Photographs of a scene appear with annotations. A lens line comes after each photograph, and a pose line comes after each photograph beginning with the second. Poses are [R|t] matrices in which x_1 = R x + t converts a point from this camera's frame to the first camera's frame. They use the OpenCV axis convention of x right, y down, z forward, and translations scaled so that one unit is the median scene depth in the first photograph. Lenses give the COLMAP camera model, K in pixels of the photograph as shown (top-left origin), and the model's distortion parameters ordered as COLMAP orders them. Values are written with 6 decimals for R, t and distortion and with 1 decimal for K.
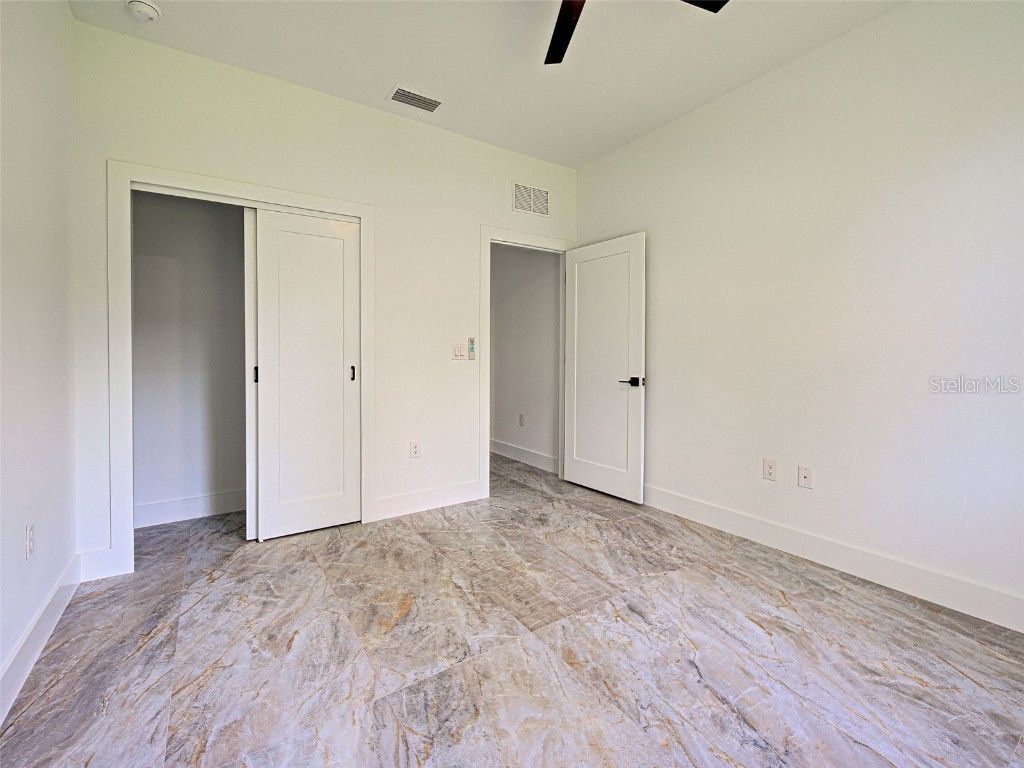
lens RADIAL K [[450.5, 0, 511.5], [0, 450.5, 369.8], [0, 0, 1]] dist [0.009285, -0.000442]
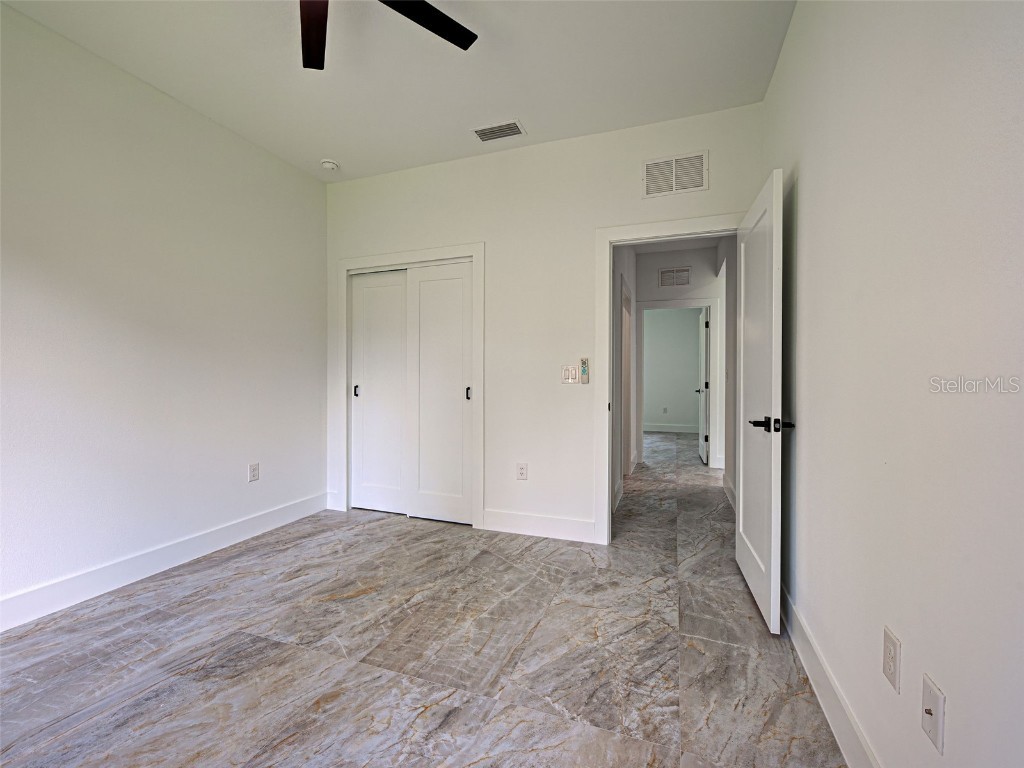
lens RADIAL K [[447.6, 0, 512.0], [0, 447.6, 384.0], [0, 0, 1]] dist [0.011370, -0.000774]
pose [[0.581721, 0.016233, -0.813226, 0.679247], [-0.026820, 0.999640, 0.000769, -0.021770], [0.812946, 0.021363, 0.581947, 0.456948]]
